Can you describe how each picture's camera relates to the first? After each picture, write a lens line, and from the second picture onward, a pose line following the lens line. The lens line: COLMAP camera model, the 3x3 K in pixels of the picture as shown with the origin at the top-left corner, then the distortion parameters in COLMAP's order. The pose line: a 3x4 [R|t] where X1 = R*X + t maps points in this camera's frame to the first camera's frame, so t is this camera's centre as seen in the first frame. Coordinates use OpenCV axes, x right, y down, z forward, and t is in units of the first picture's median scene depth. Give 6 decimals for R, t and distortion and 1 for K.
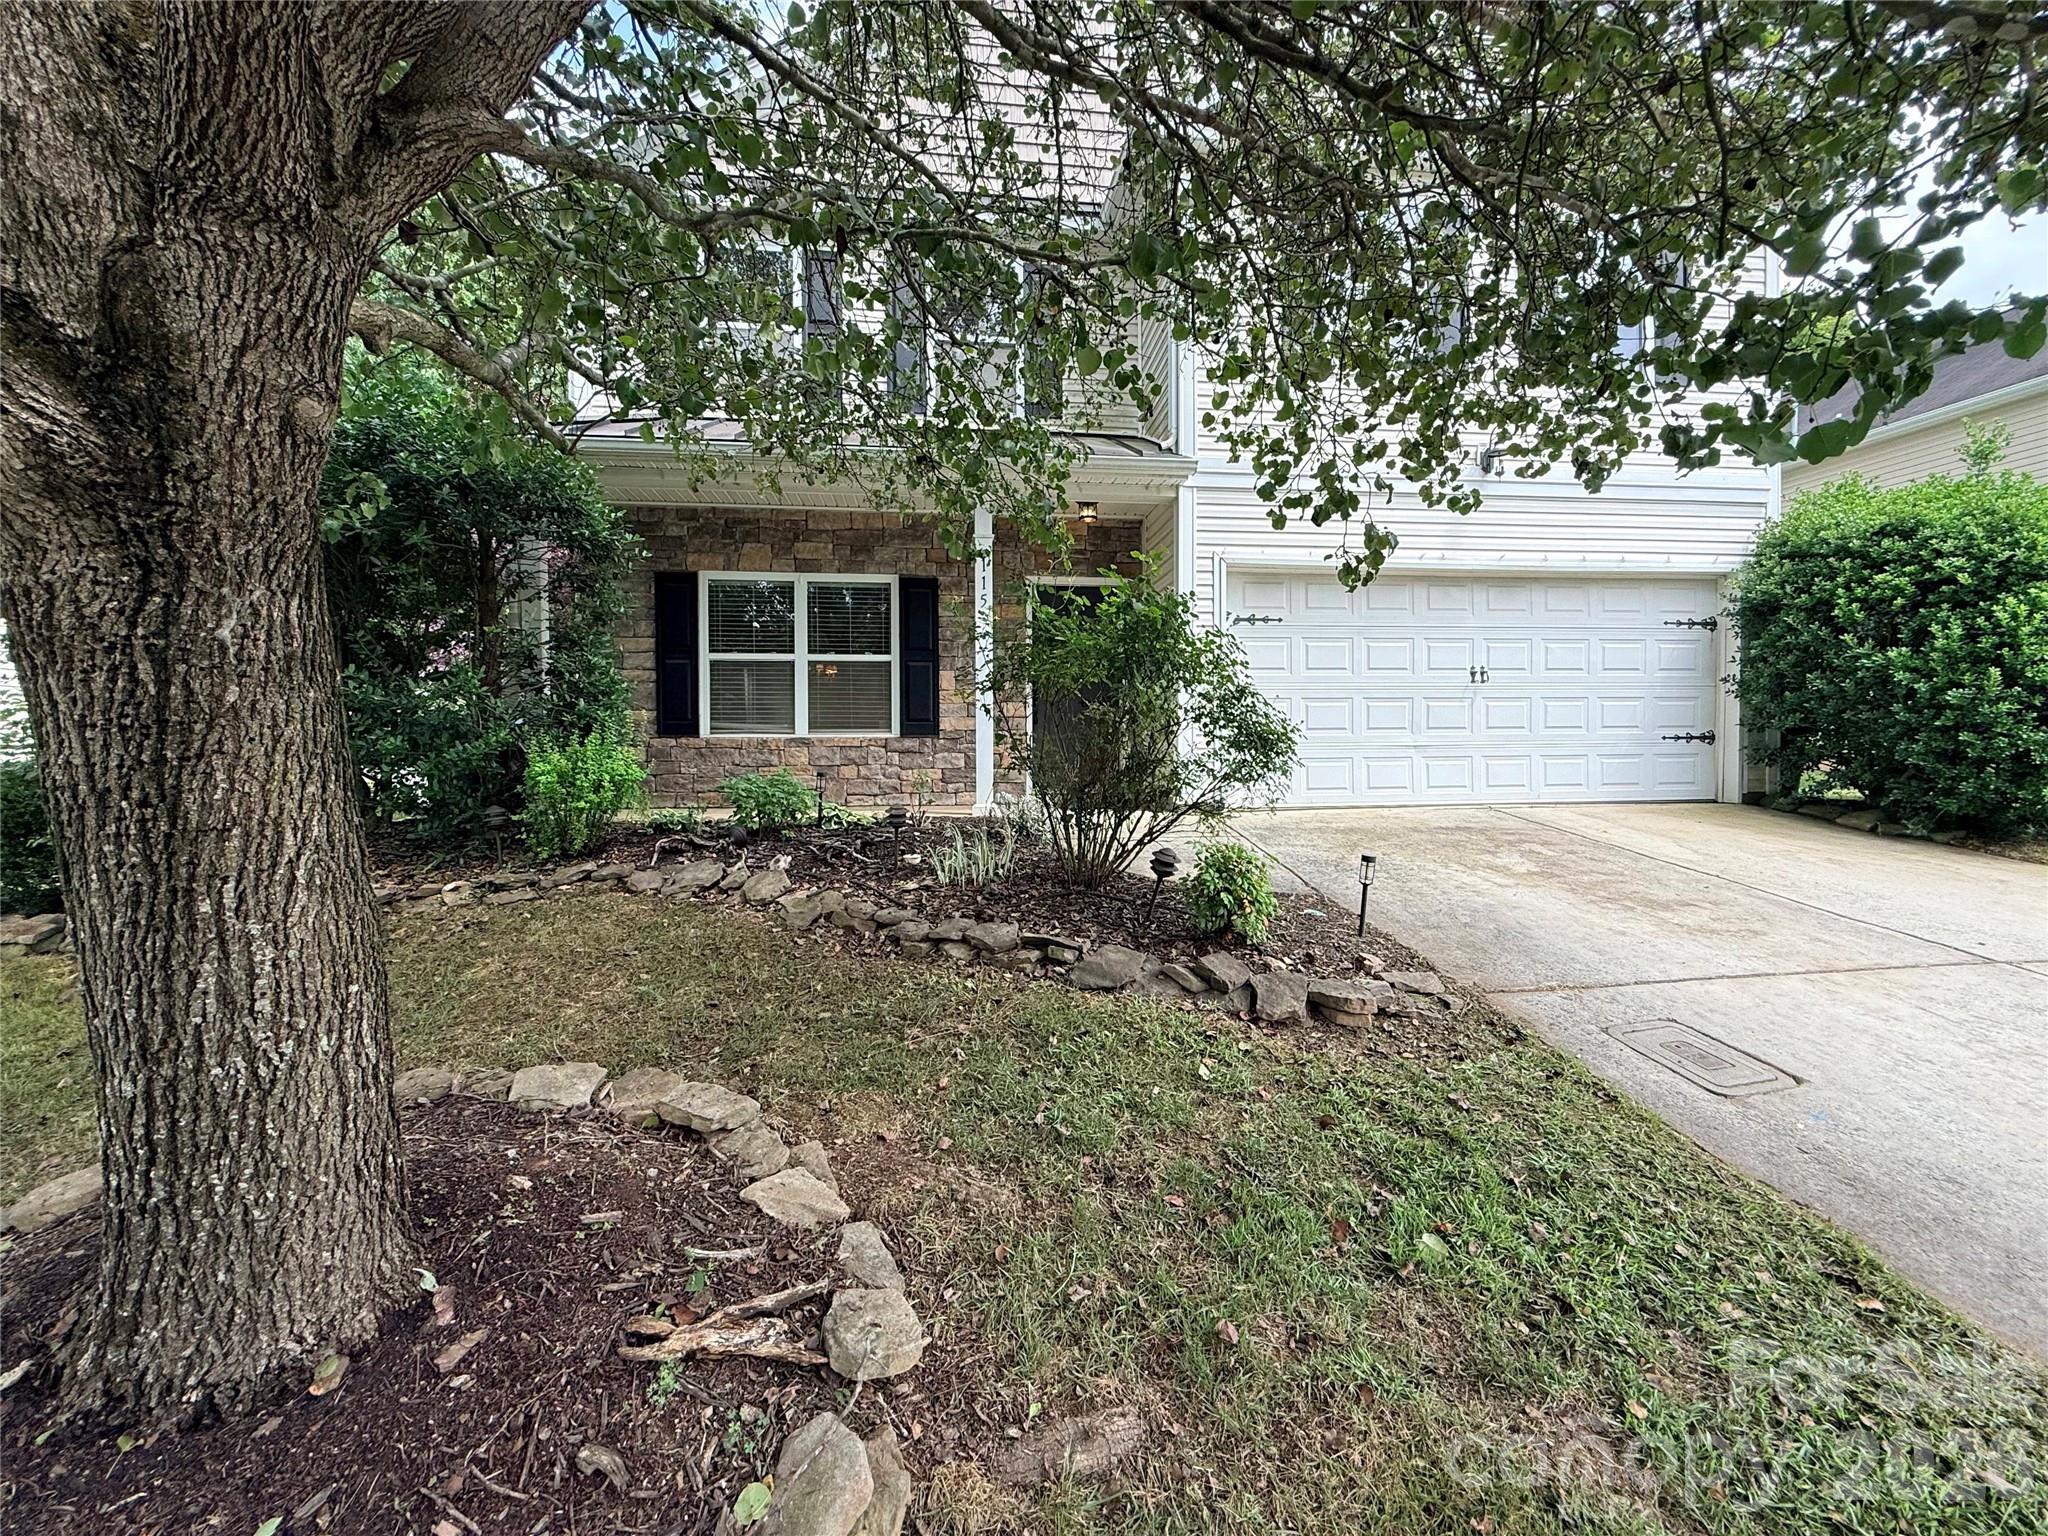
lens RADIAL K [[812.7, 0, 1016.9], [0, 812.7, 762.4], [0, 0, 1]] dist [-0.002638, 0.000385]
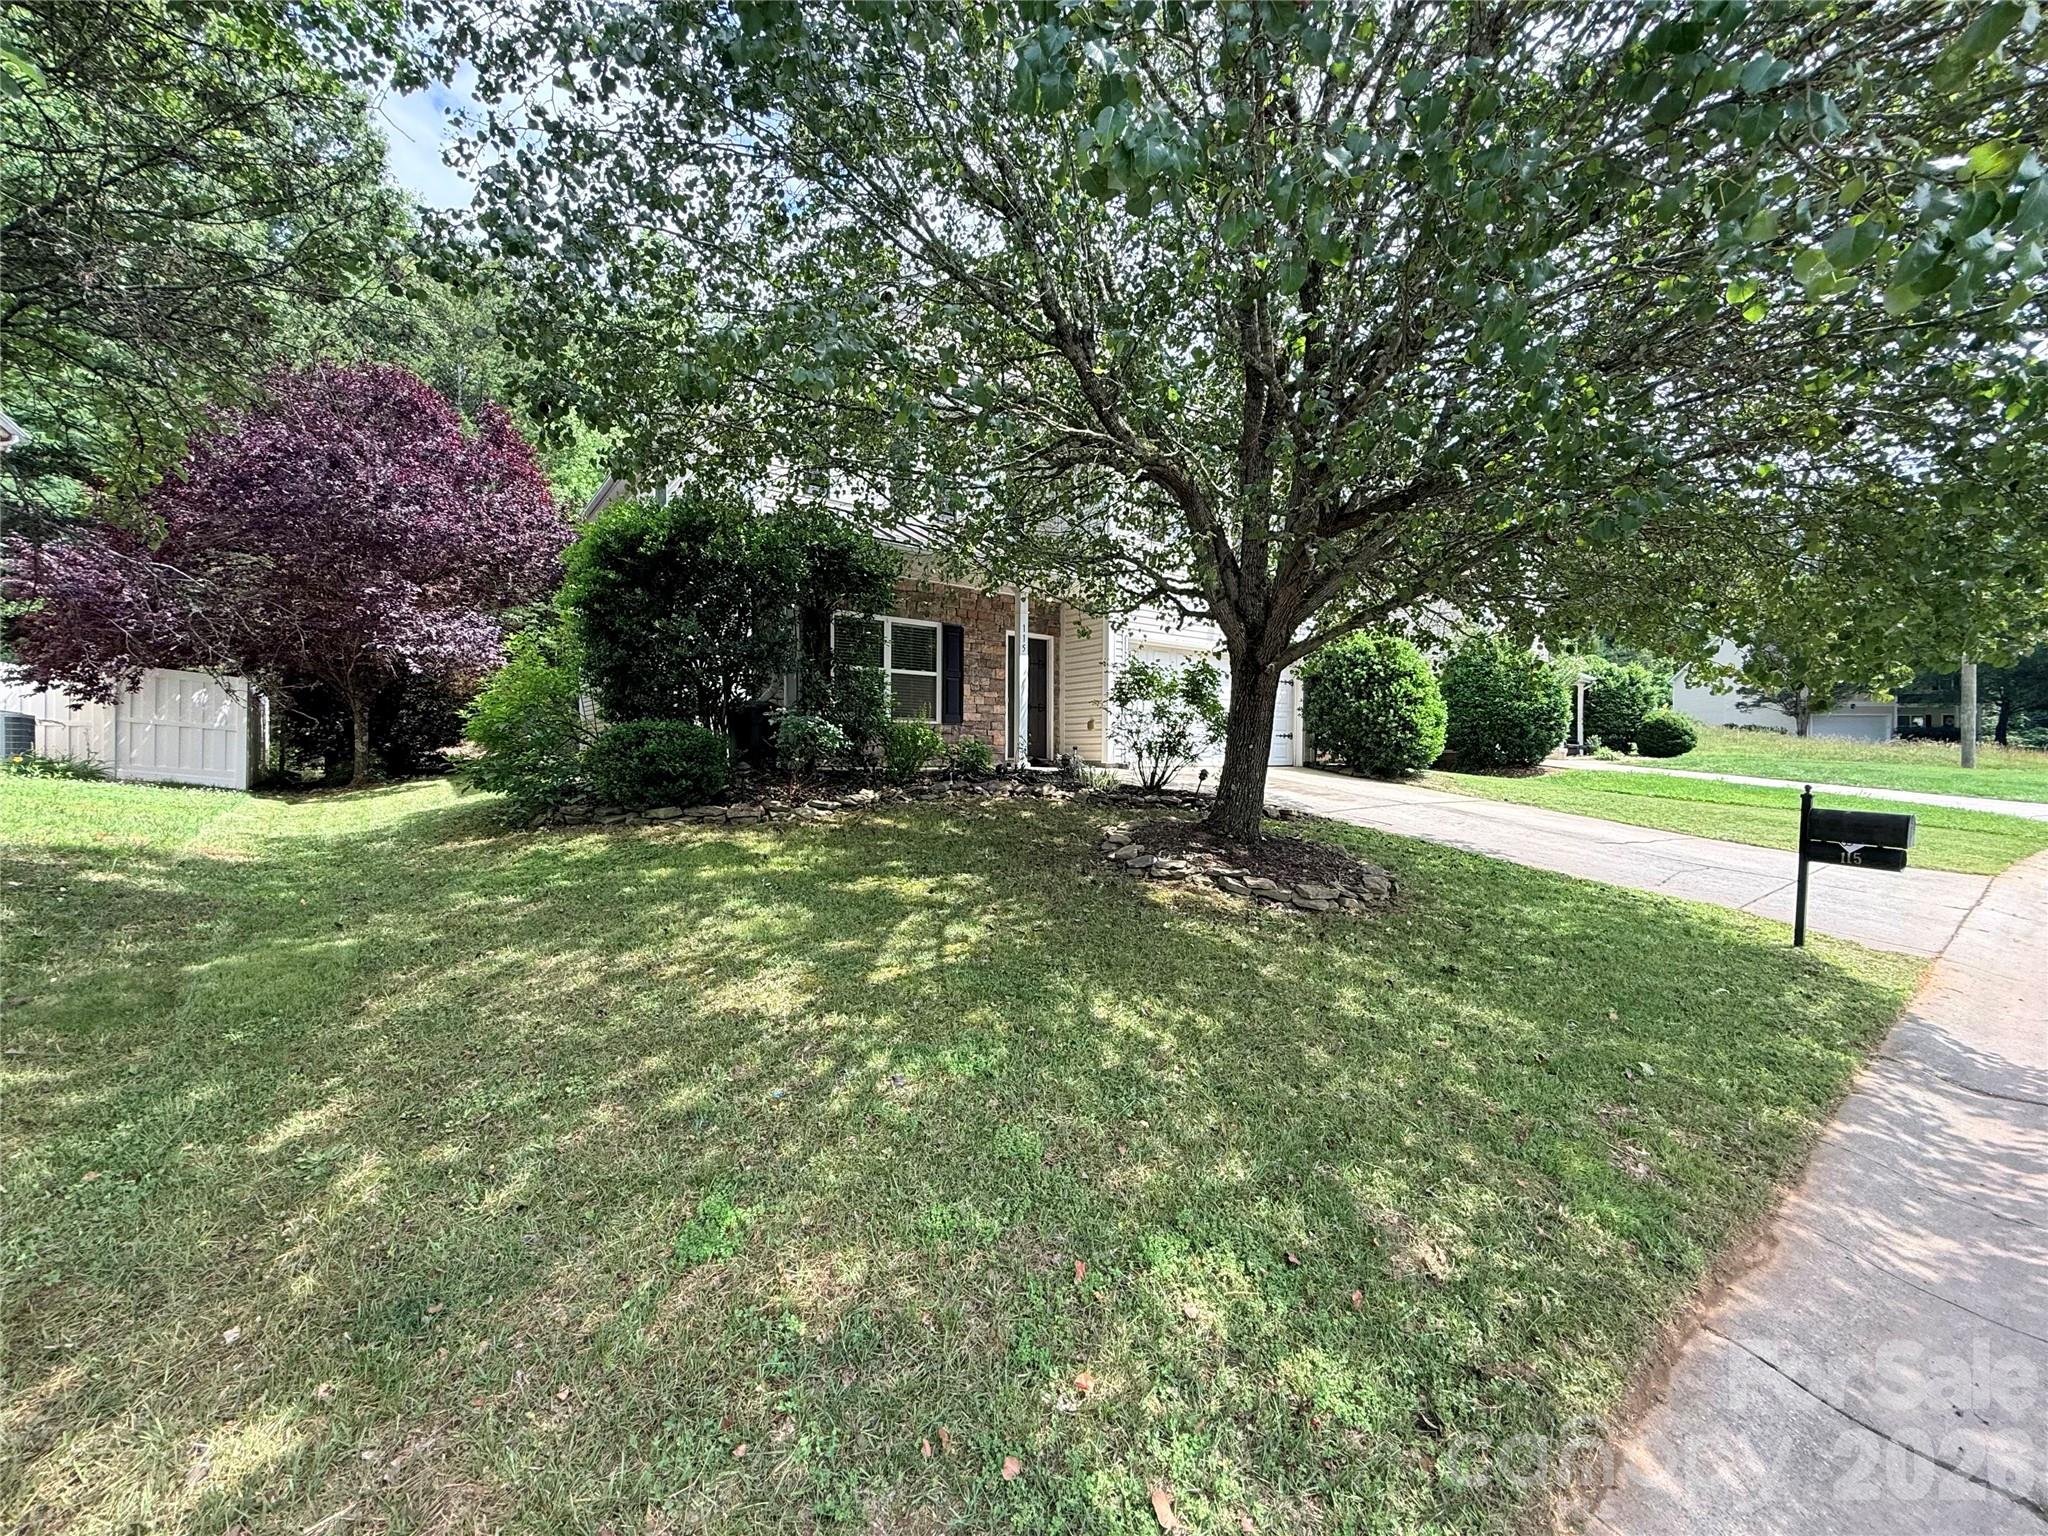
lens RADIAL K [[812.7, 0, 1024.3], [0, 812.7, 754.7], [0, 0, 1]] dist [-0.002638, 0.000385]
pose [[0.857048, 0.012422, 0.515088, -1.064521], [-0.004286, 0.999847, -0.016981, 0.072202], [-0.515220, 0.012346, 0.856969, -0.585161]]
